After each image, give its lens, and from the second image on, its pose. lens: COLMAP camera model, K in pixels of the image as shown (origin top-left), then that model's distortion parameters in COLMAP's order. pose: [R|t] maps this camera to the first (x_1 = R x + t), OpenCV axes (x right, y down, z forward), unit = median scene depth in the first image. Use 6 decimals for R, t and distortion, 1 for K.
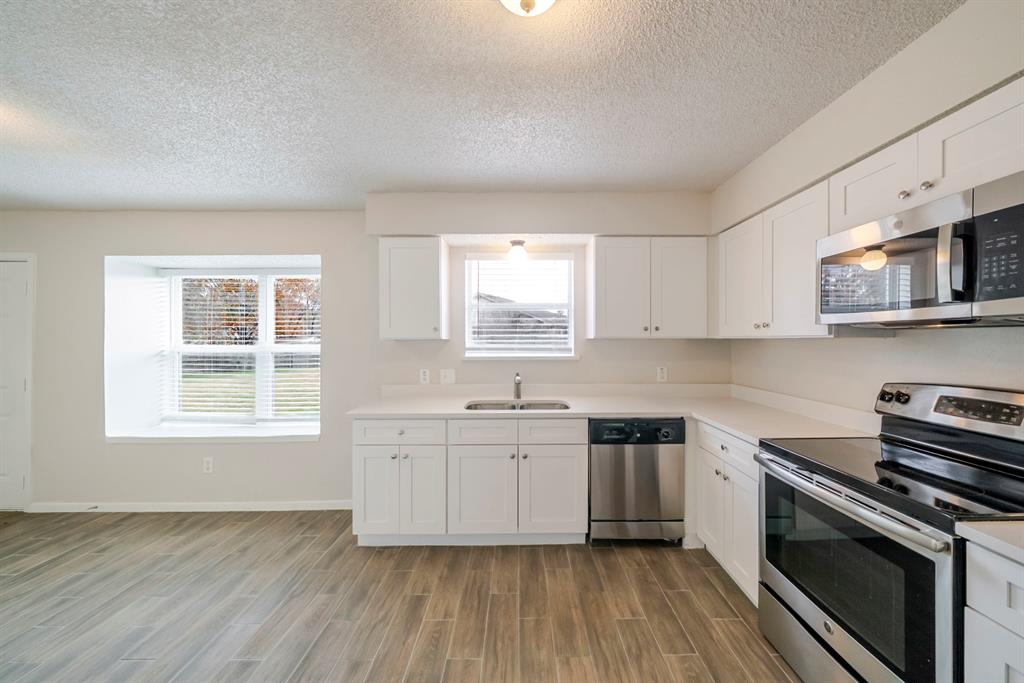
lens RADIAL K [[361.3, 0, 520.1], [0, 361.3, 339.0], [0, 0, 1]] dist [-0.002348, -0.000239]
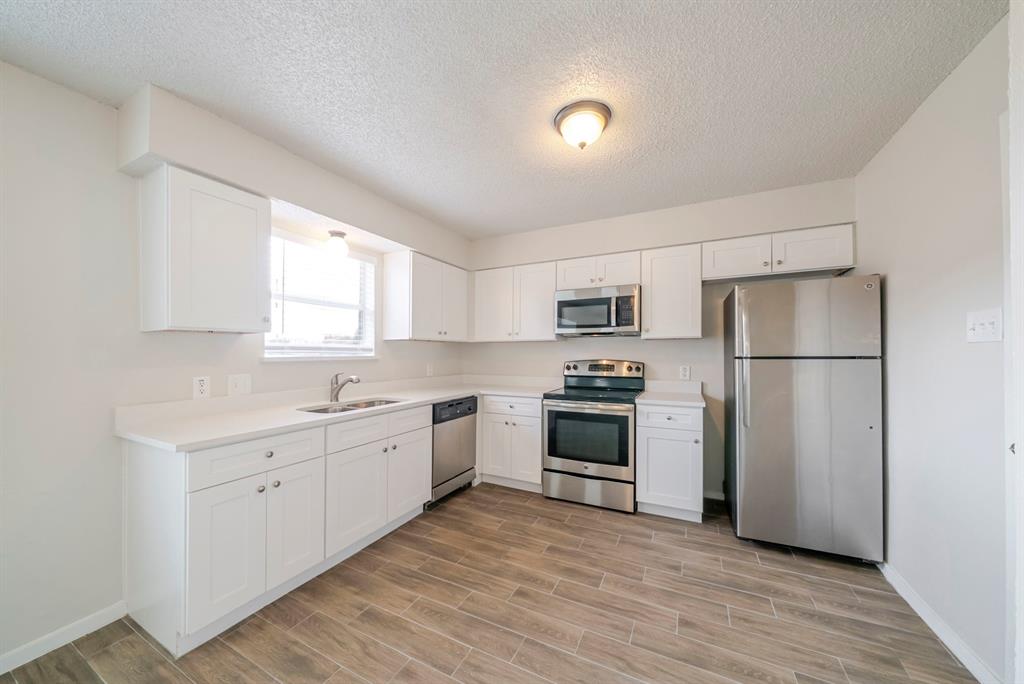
lens RADIAL K [[358.5, 0, 511.0], [0, 358.5, 350.8], [0, 0, 1]] dist [-0.000450, -0.000012]
pose [[0.461022, 0.005090, 0.887374, -0.761595], [-0.000623, 0.999985, -0.005412, 0.048822], [-0.887389, 0.001943, 0.461018, 0.213275]]
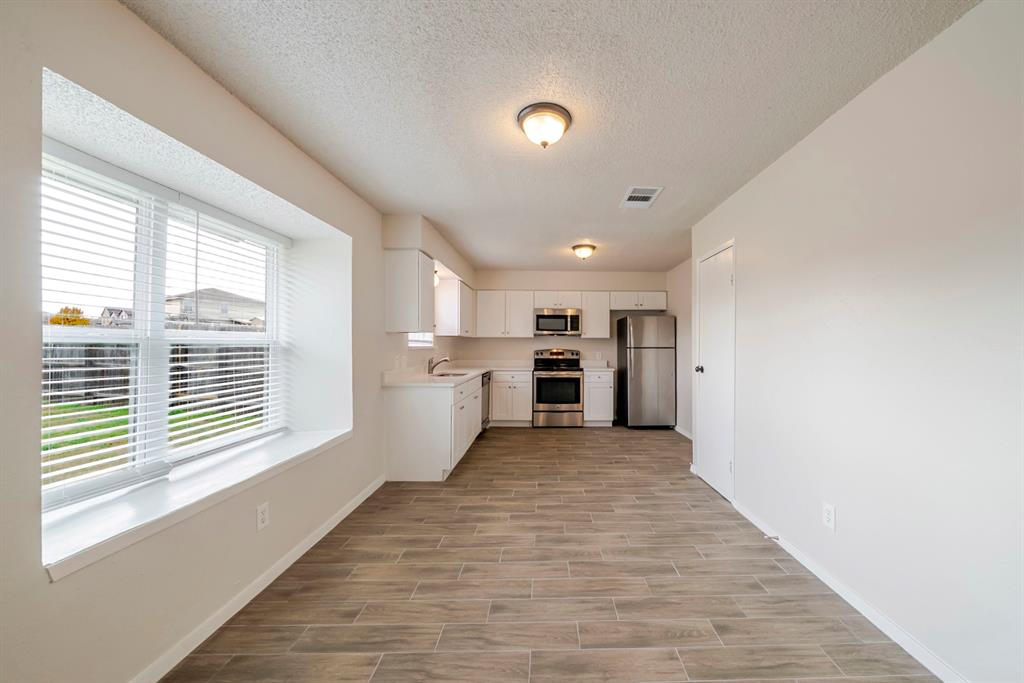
lens RADIAL K [[371.7, 0, 552.8], [0, 371.7, 345.3], [0, 0, 1]] dist [-0.000997, -0.000177]
pose [[-0.012505, 0.003095, 0.999917, -1.946331], [-0.006282, 0.999975, -0.003173, 0.058132], [-0.999902, -0.006321, -0.012485, 0.628236]]
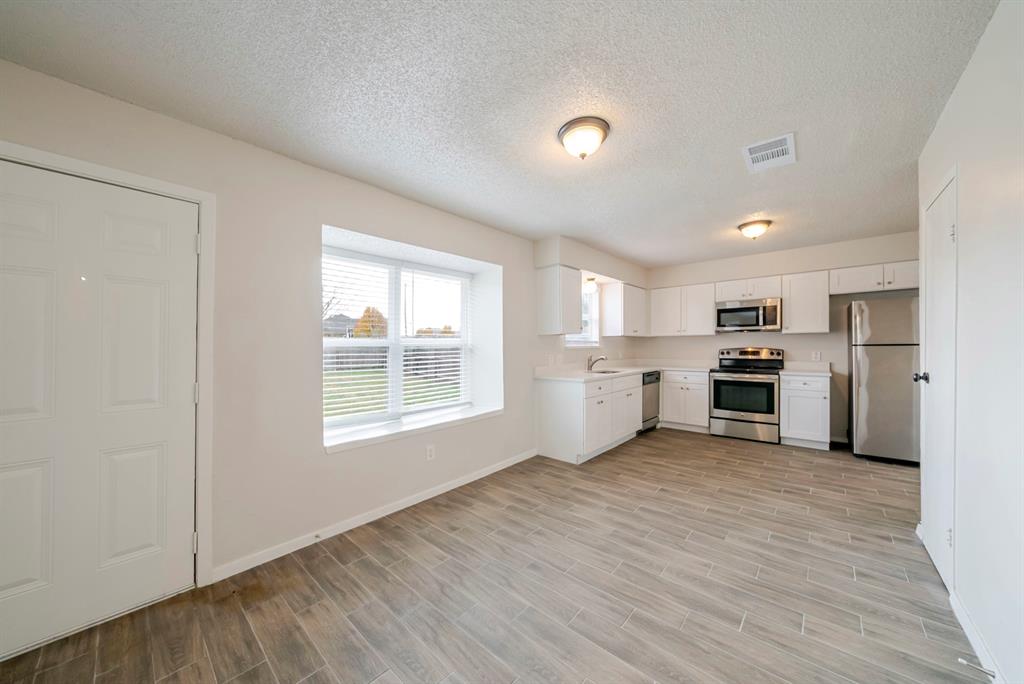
lens RADIAL K [[355.6, 0, 508.5], [0, 355.6, 345.7], [0, 0, 1]] dist [-0.003568, -0.000042]
pose [[0.674982, -0.003876, 0.737824, -1.859576], [0.005454, 0.999985, 0.000264, 0.056385], [-0.737814, 0.003846, 0.674993, 0.186076]]
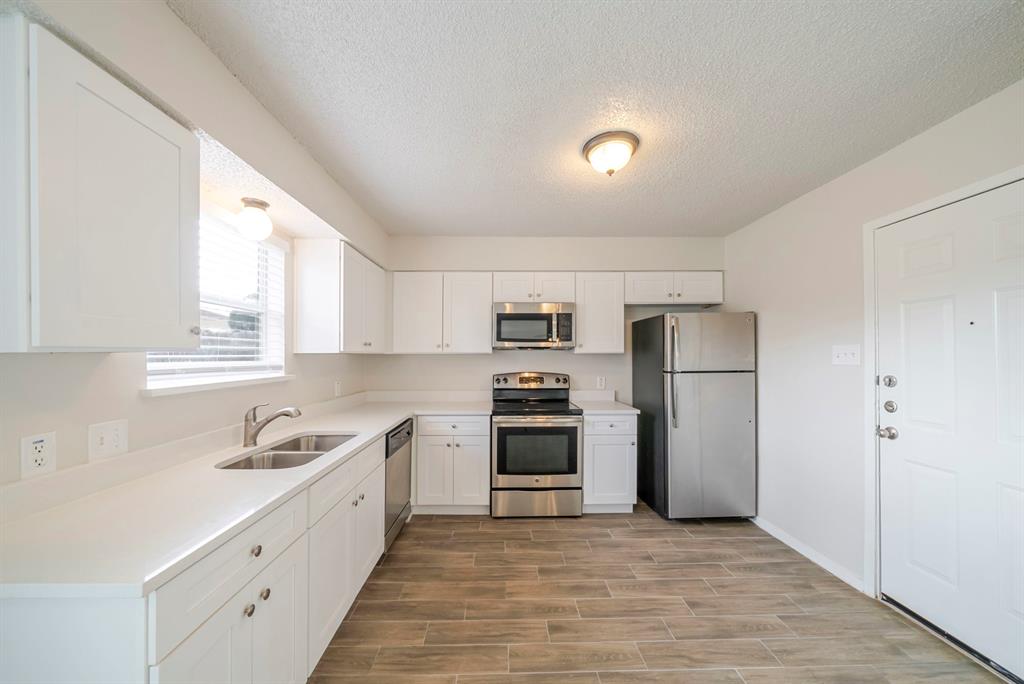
lens RADIAL K [[360.0, 0, 506.8], [0, 360.0, 355.4], [0, 0, 1]] dist [-0.000306, -0.000051]
pose [[-0.006874, -0.000670, 0.999976, -0.803481], [-0.000891, 0.999999, 0.000664, 0.004632], [-0.999976, -0.000887, -0.006874, 0.678373]]
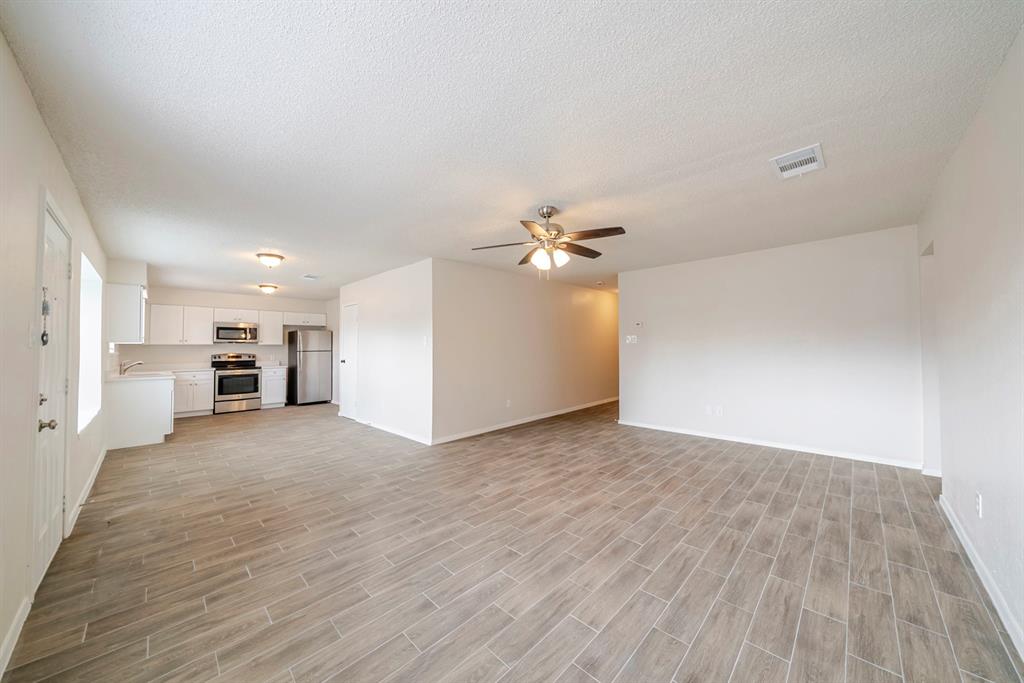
lens RADIAL K [[355.2, 0, 508.5], [0, 355.2, 337.8], [0, 0, 1]] dist [0.000408, 0.000011]
pose [[-0.703672, 0.029145, 0.709927, -3.420620], [0.008504, 0.999432, -0.032602, 0.061764], [-0.710474, -0.016903, -0.703520, 1.081855]]
